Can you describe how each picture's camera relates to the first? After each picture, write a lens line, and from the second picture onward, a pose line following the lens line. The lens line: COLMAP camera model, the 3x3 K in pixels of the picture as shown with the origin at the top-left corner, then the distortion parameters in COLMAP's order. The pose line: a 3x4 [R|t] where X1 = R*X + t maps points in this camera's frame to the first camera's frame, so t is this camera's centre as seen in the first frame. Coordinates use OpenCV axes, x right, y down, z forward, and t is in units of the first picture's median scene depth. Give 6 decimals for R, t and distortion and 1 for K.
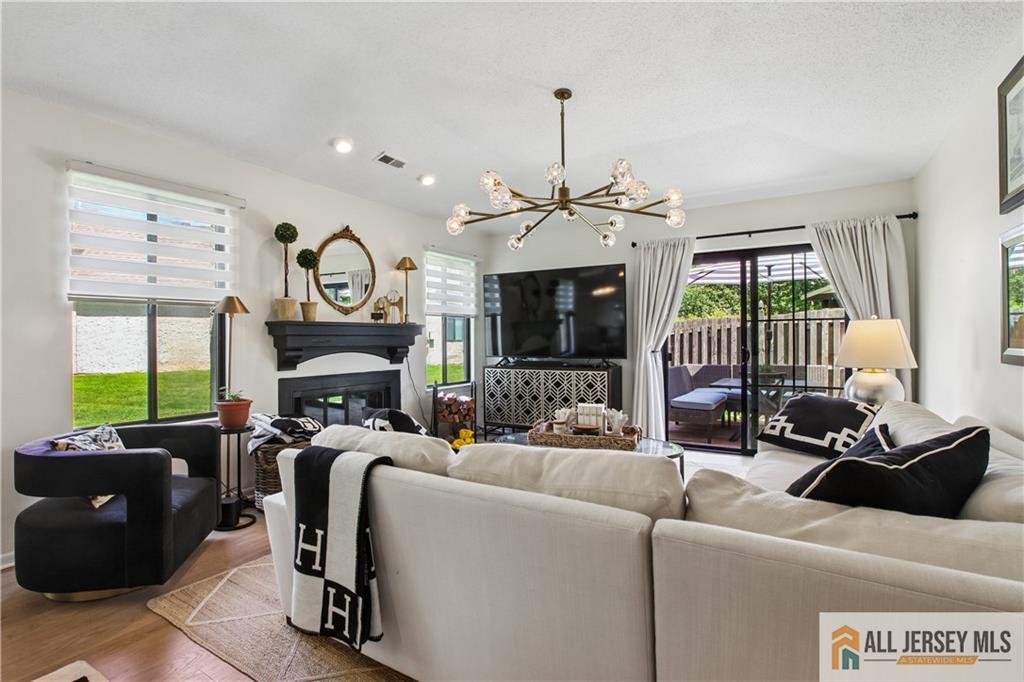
lens RADIAL K [[490.1, 0, 519.4], [0, 490.1, 337.6], [0, 0, 1]] dist [-0.028207, 0.018488]
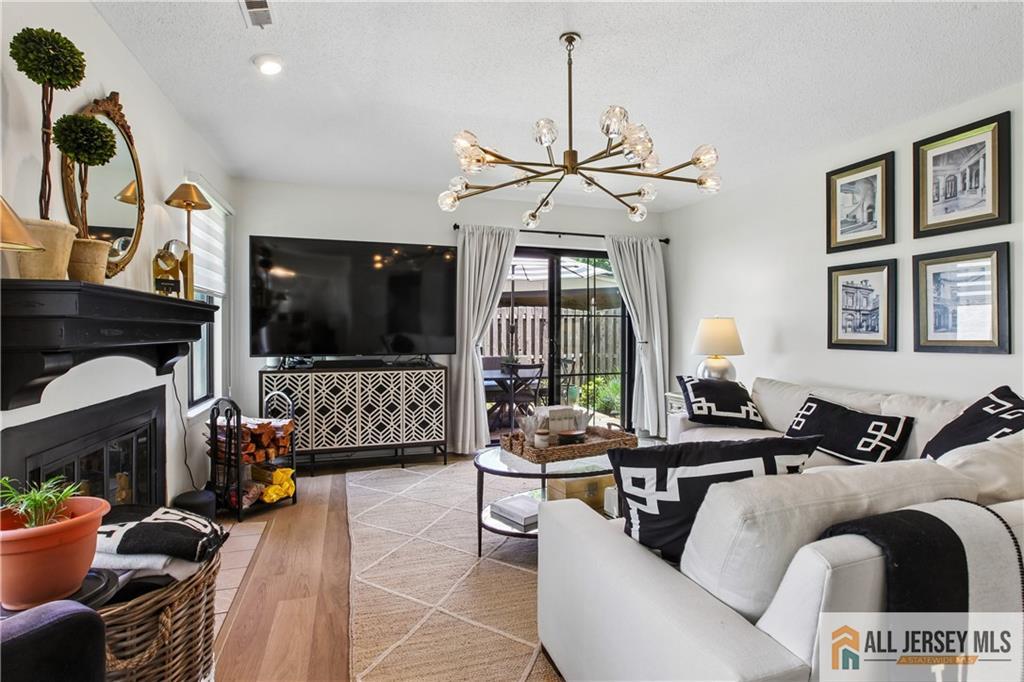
lens RADIAL K [[490.1, 0, 498.8], [0, 490.1, 333.0], [0, 0, 1]] dist [-0.028207, 0.018488]
pose [[0.669245, 0.002444, 0.743038, -0.413368], [-0.005057, 0.999986, 0.001266, 0.003898], [-0.743025, -0.004605, 0.669248, 0.361200]]
